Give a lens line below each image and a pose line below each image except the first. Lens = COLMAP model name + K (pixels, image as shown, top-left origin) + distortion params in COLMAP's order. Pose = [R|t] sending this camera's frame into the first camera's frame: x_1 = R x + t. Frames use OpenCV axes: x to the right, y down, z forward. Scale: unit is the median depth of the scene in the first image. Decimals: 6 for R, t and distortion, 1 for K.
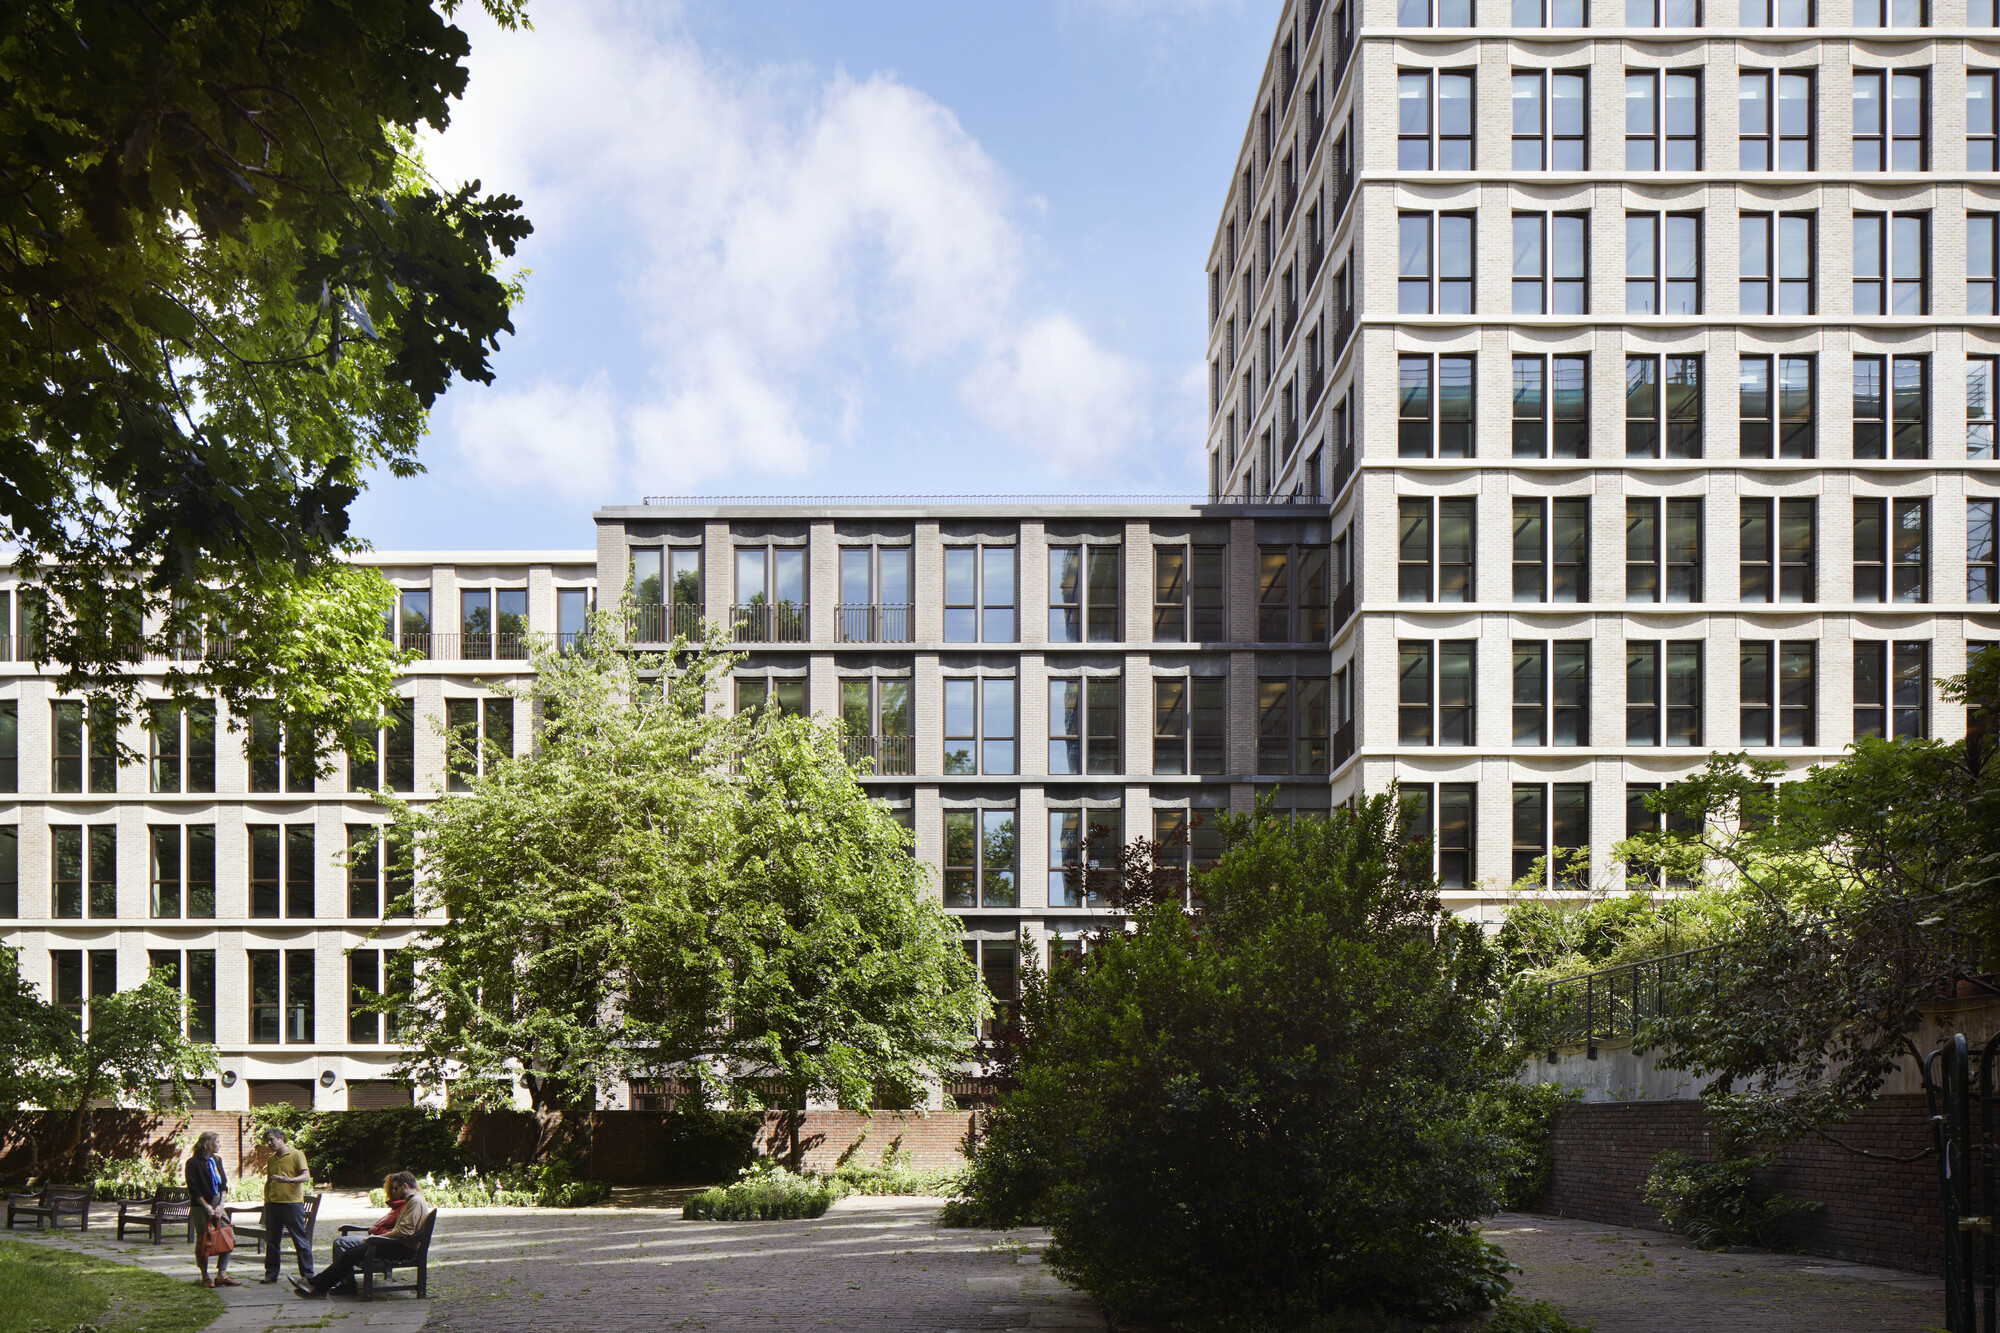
lens RADIAL K [[1406.5, 0, 1000.0], [0, 1406.5, 666.5], [0, 0, 1]] dist [-0.021883, 0.008912]
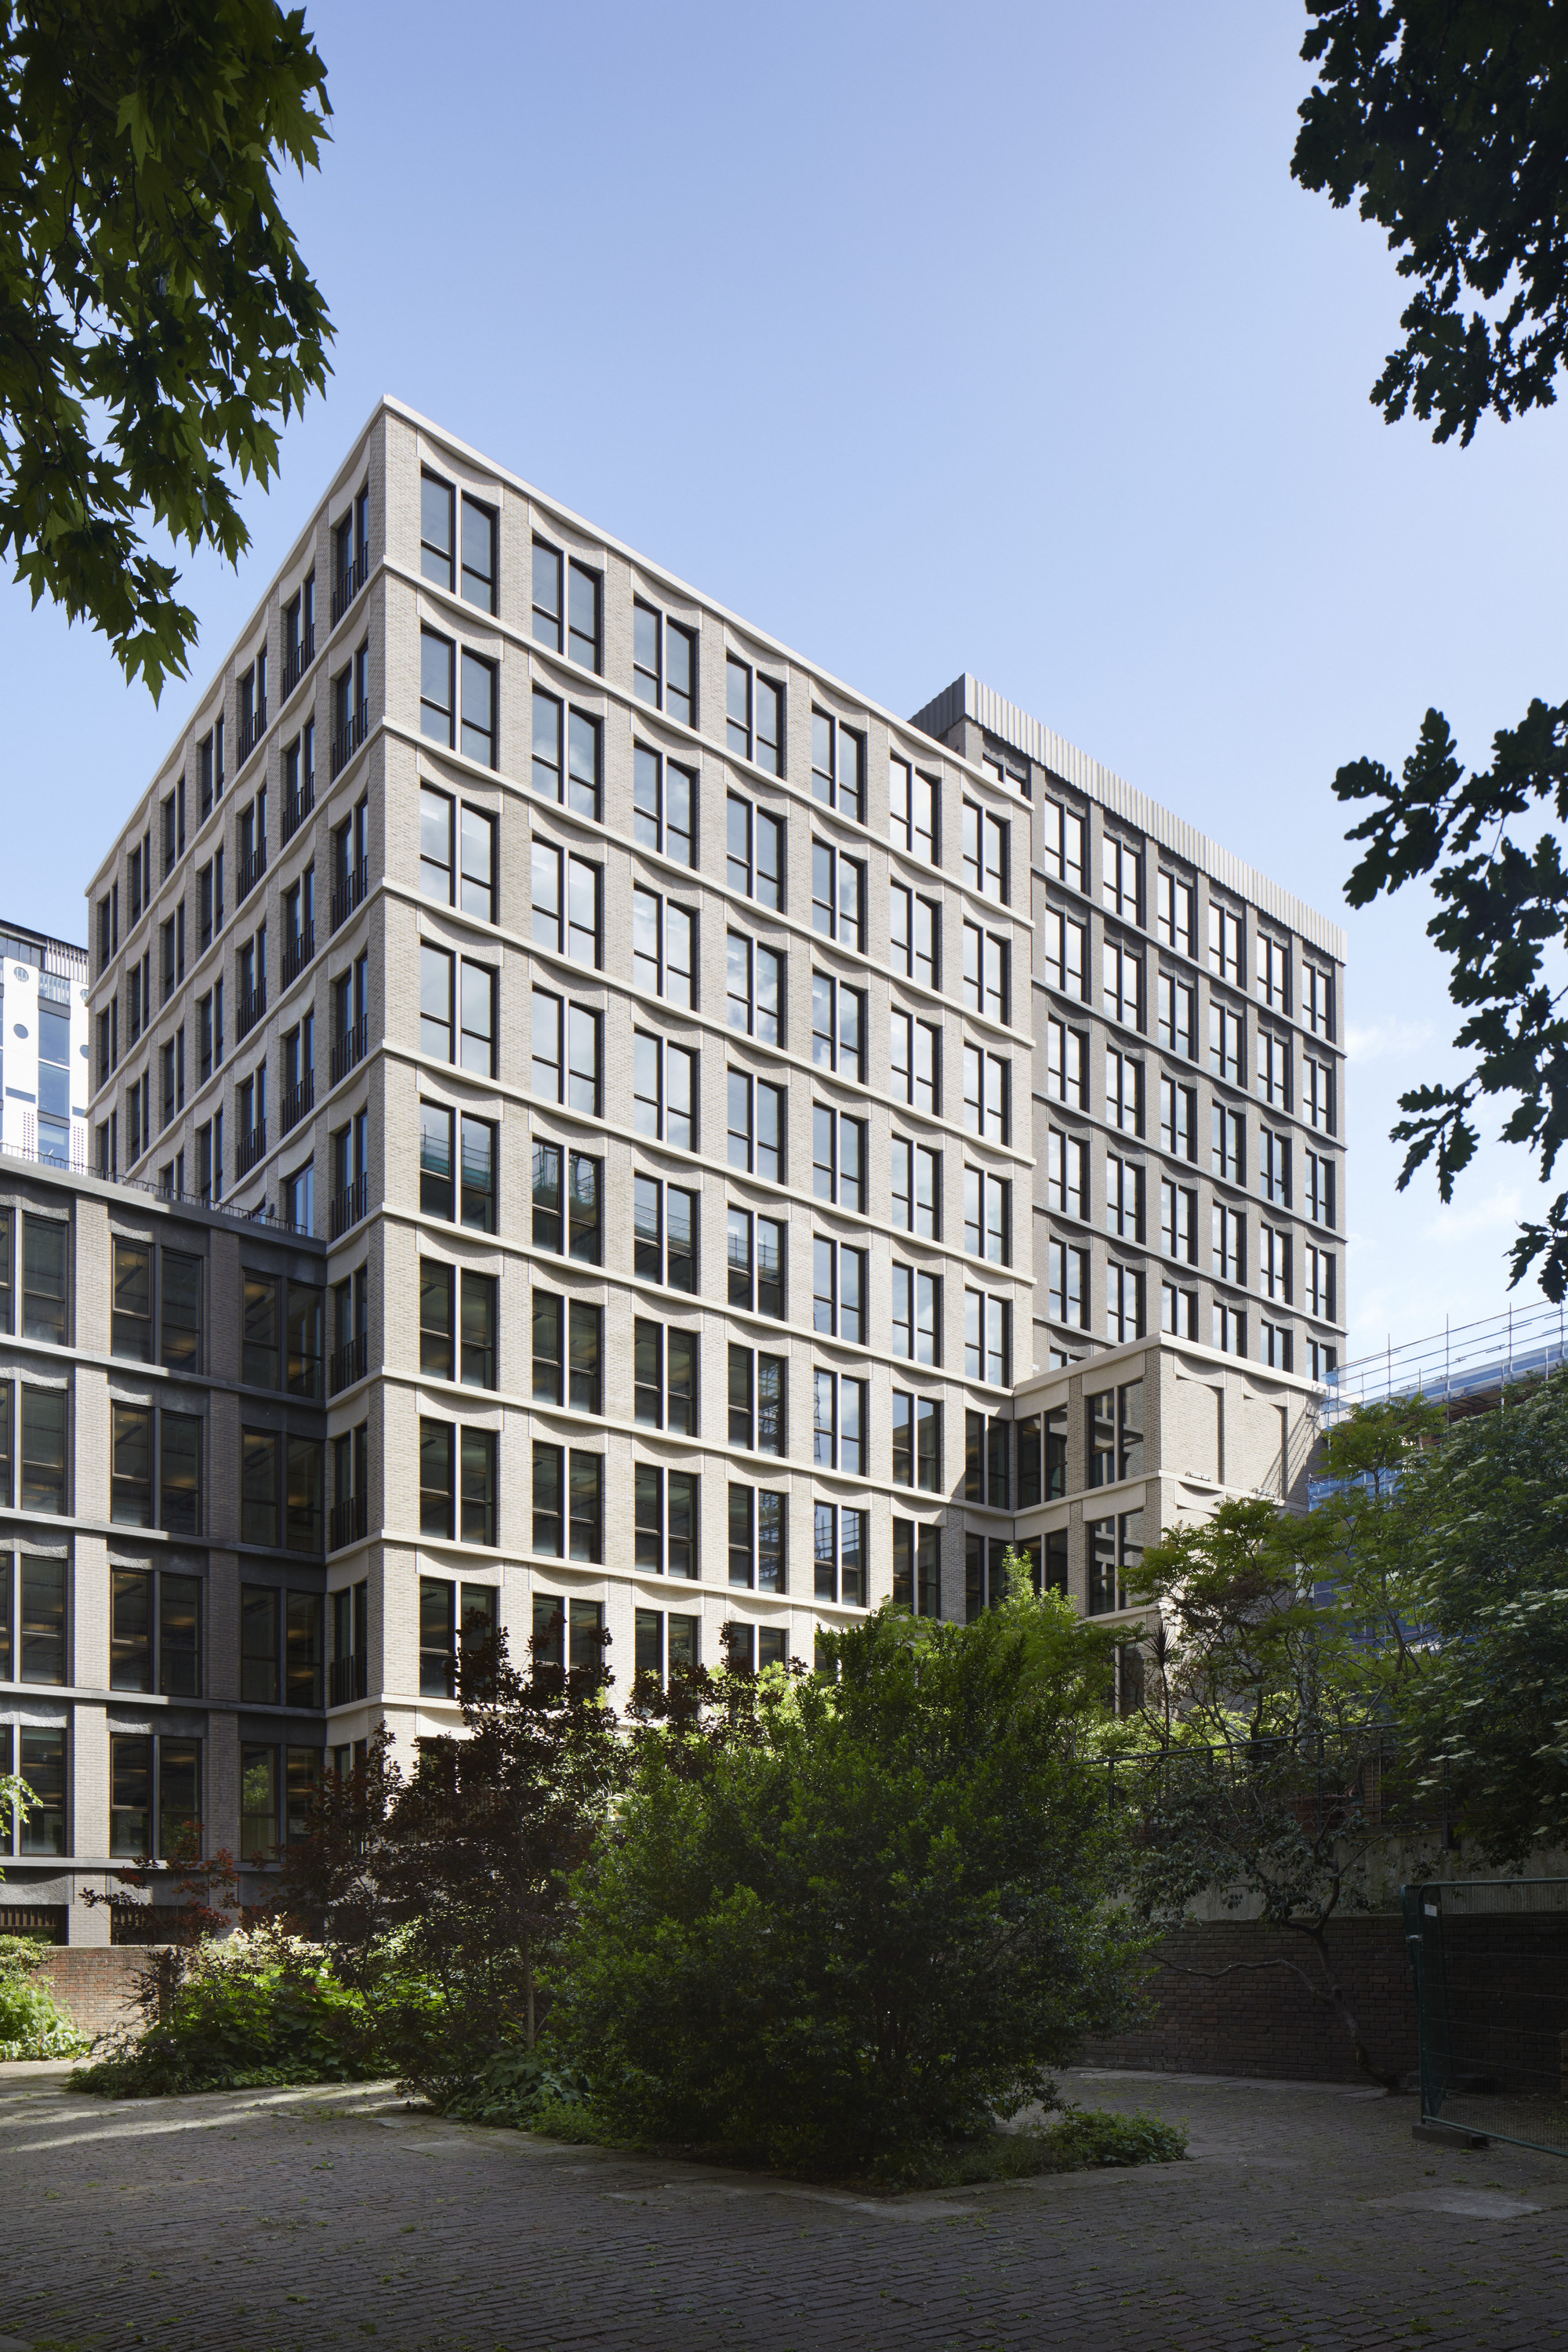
lens RADIAL K [[1654.0, 0, 784.0], [0, 1654.0, 1176.0], [0, 0, 1]] dist [-0.021883, 0.008912]
pose [[0.740874, 0.269130, 0.615366, -0.217049], [-0.185397, 0.962558, -0.197765, -0.000872], [-0.645549, 0.032432, 0.763030, 0.006959]]
